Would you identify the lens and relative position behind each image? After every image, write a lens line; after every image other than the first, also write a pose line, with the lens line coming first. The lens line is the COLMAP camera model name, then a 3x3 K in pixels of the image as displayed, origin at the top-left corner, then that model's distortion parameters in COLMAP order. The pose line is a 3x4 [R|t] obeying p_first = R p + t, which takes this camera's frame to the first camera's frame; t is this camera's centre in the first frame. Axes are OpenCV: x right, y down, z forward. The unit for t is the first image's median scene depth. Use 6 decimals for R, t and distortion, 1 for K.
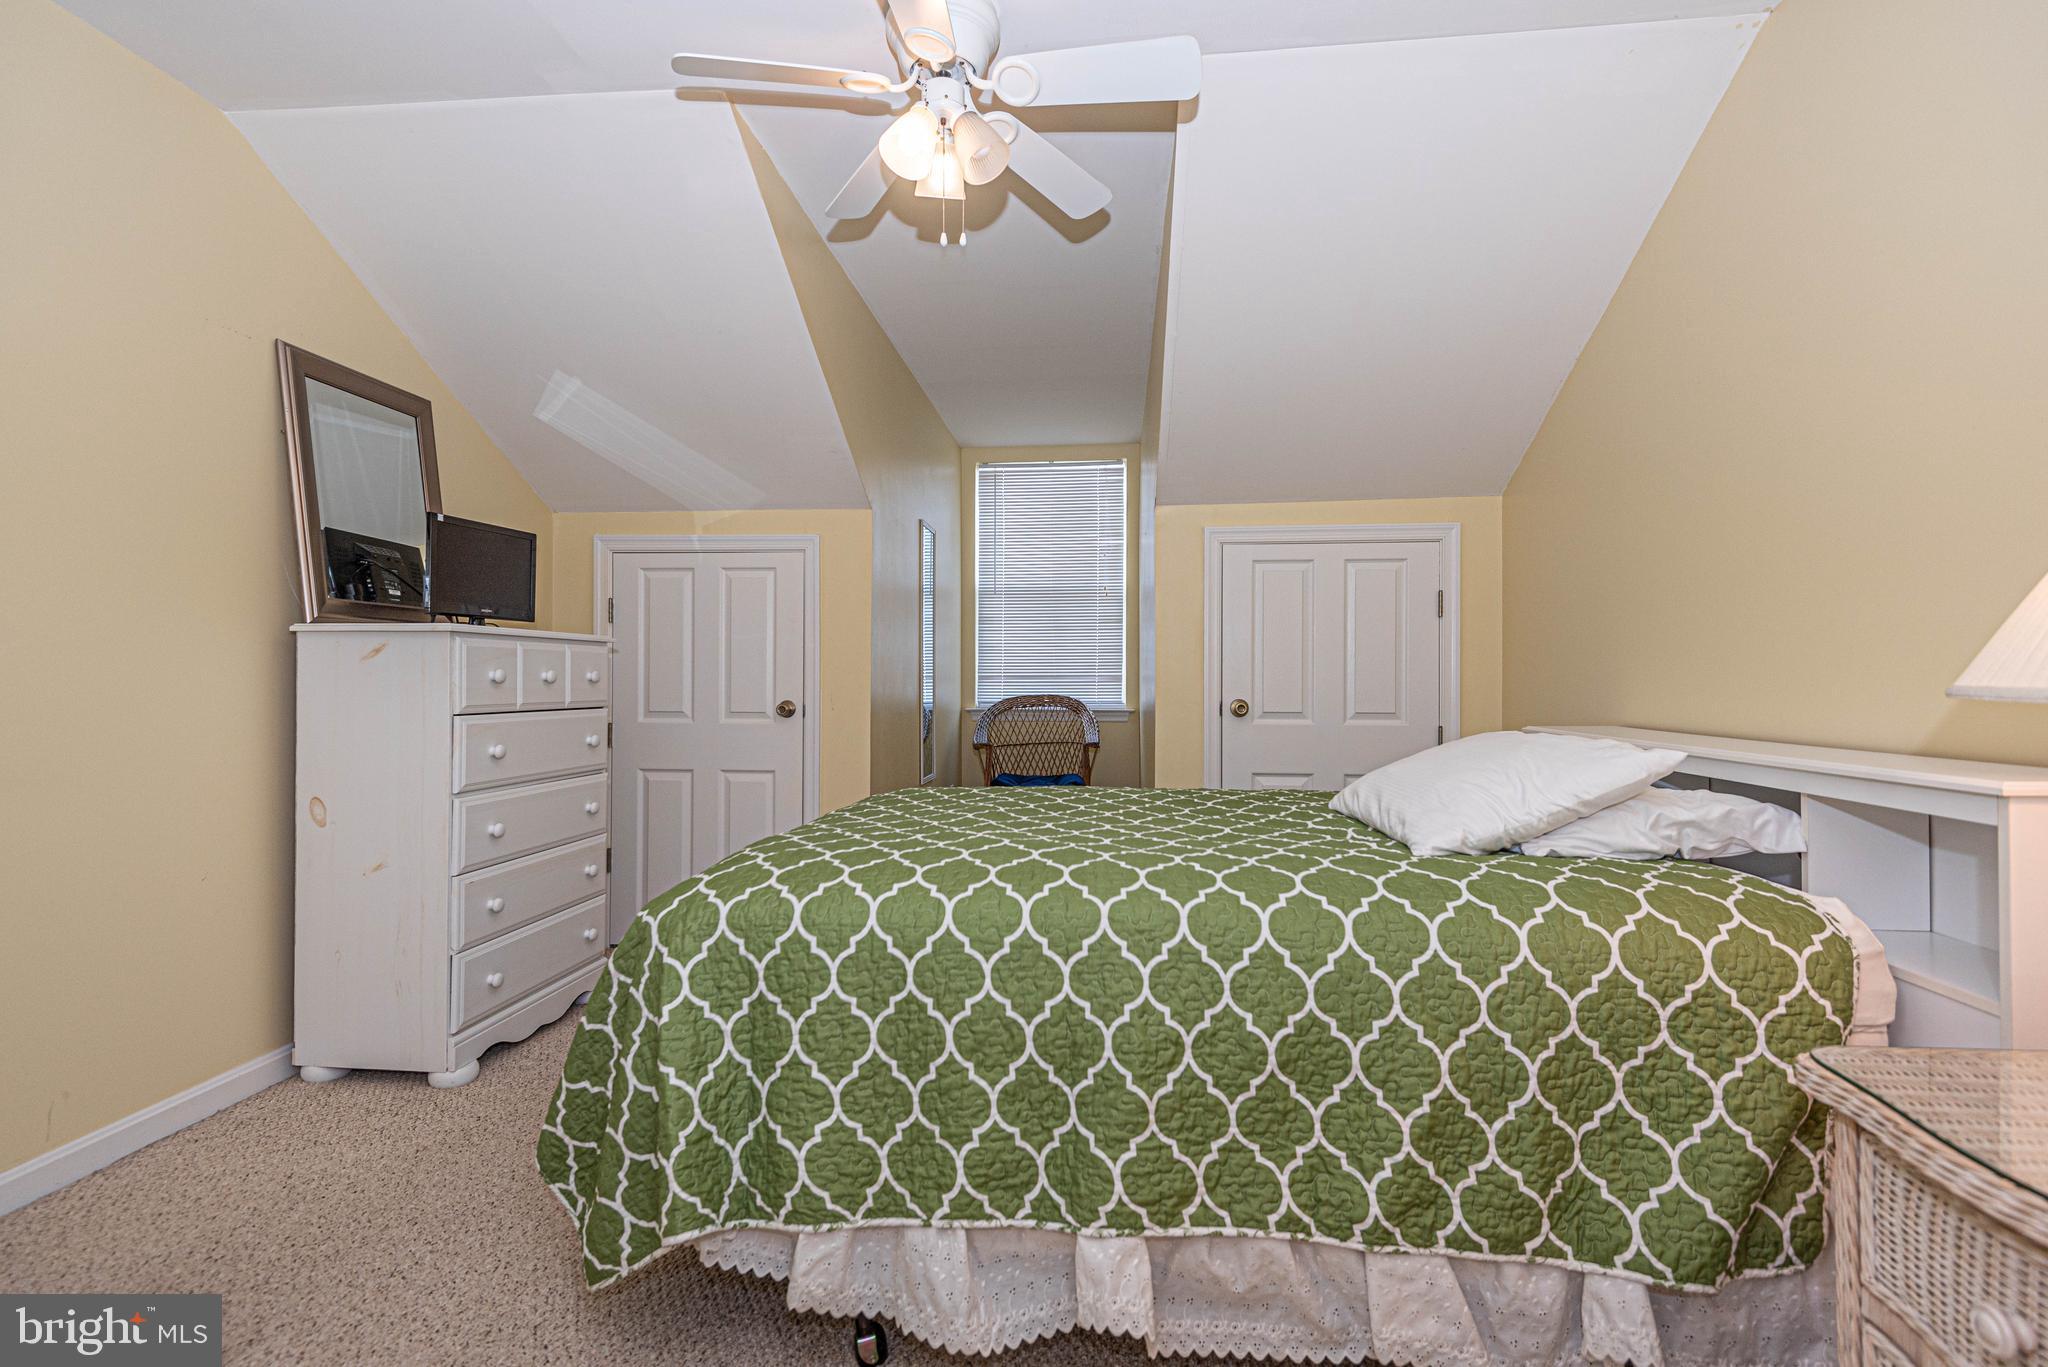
lens RADIAL K [[939.7, 0, 1030.4], [0, 939.7, 672.5], [0, 0, 1]] dist [0.035236, -0.025824]
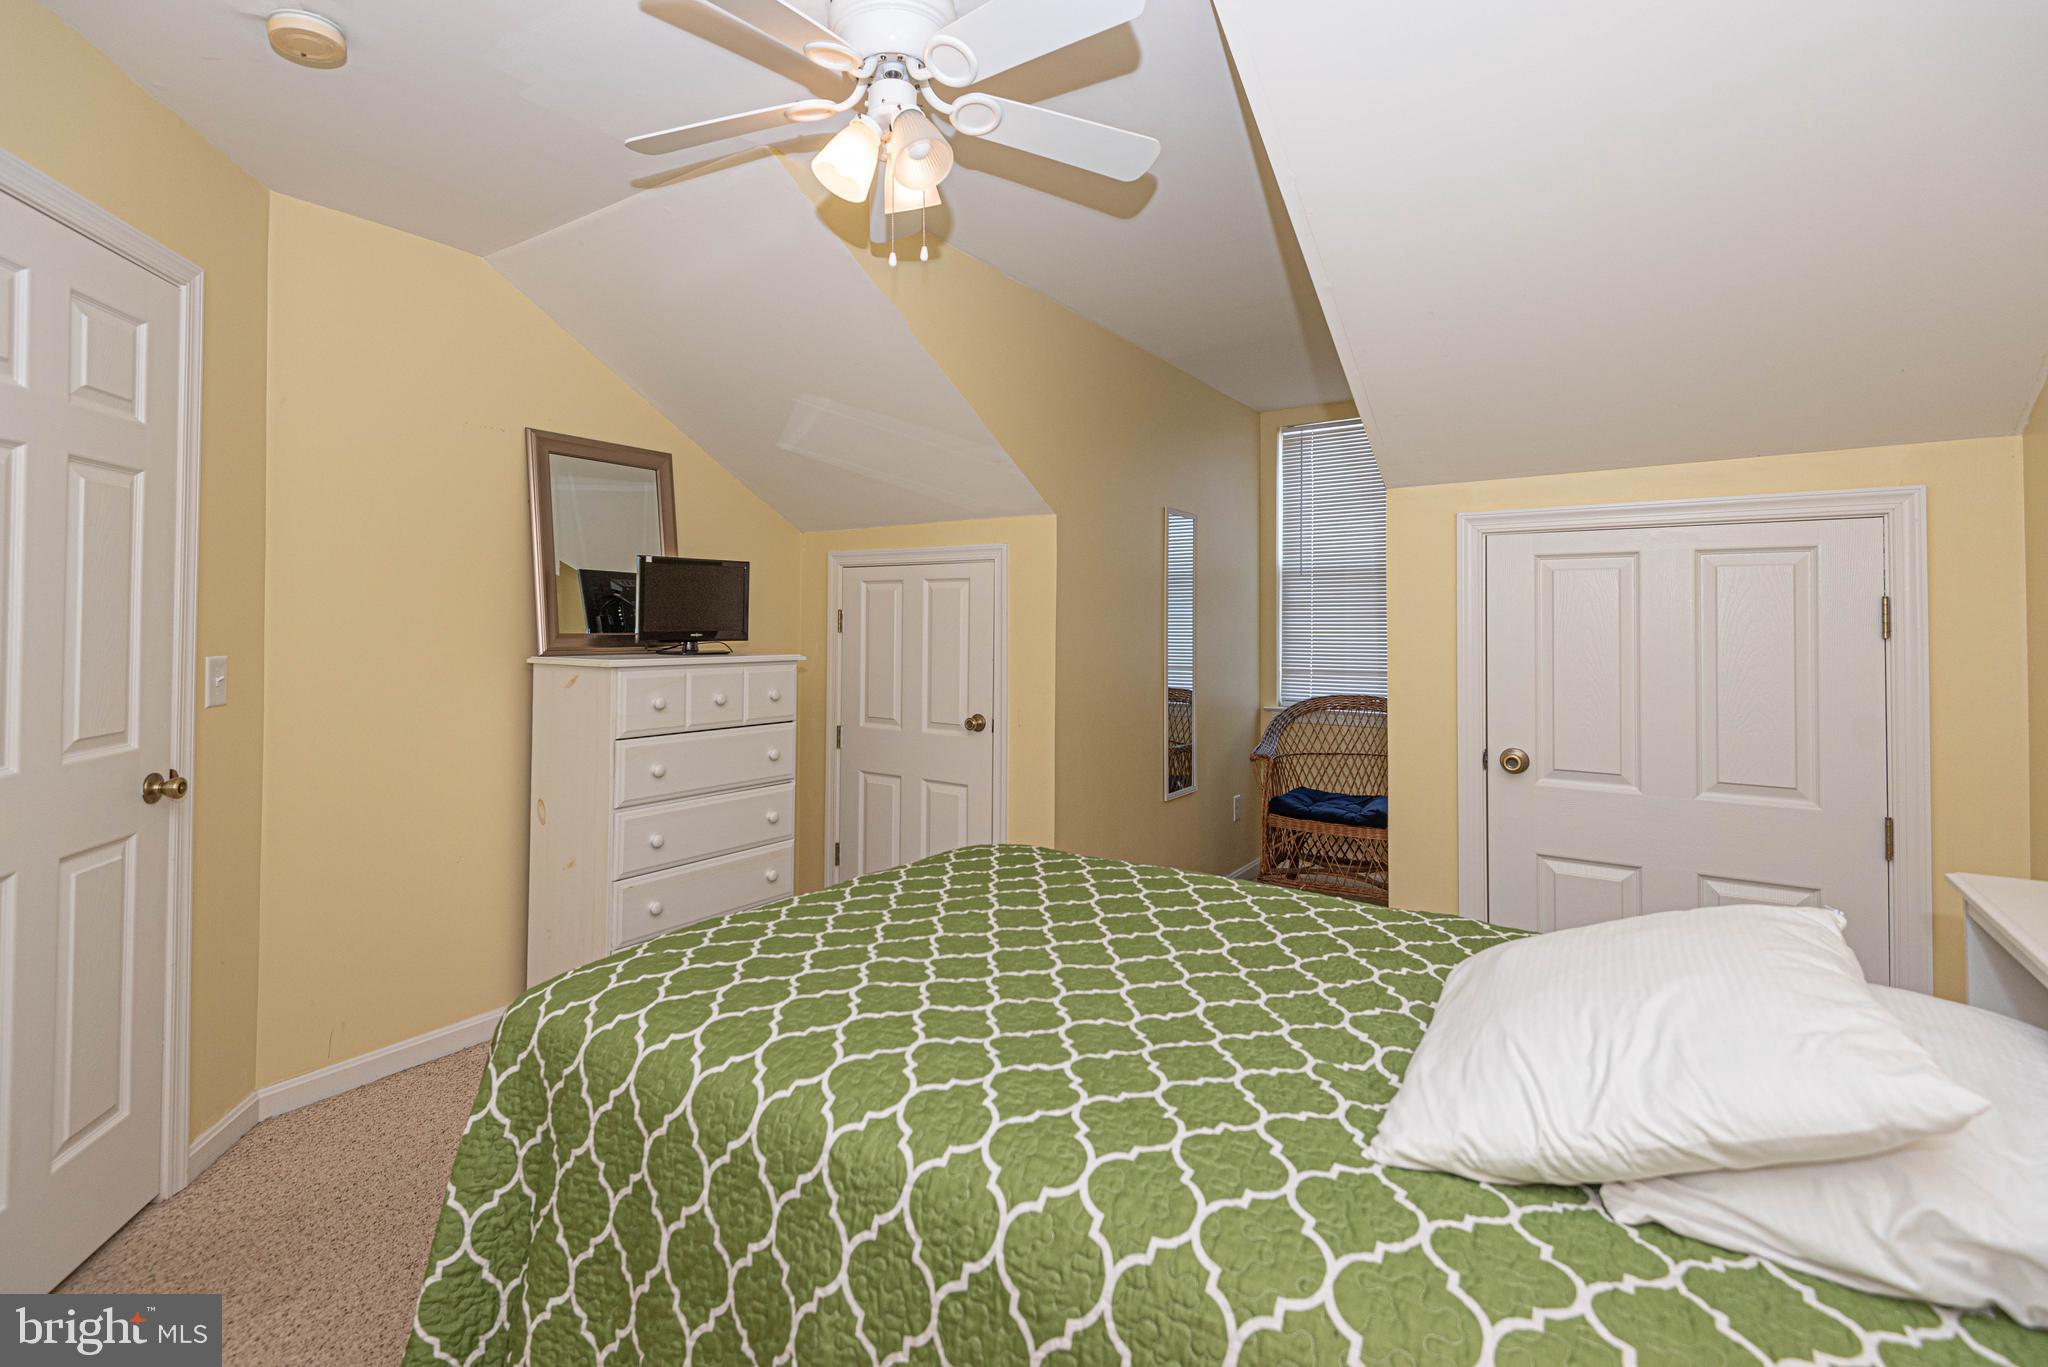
lens RADIAL K [[932.9, 0, 1018.3], [0, 932.9, 593.3], [0, 0, 1]] dist [0.028024, -0.011049]
pose [[0.861325, -0.004326, -0.508037, 0.329577], [-0.003941, 0.999877, -0.015196, -0.098880], [0.508040, 0.015091, 0.861201, 0.227341]]
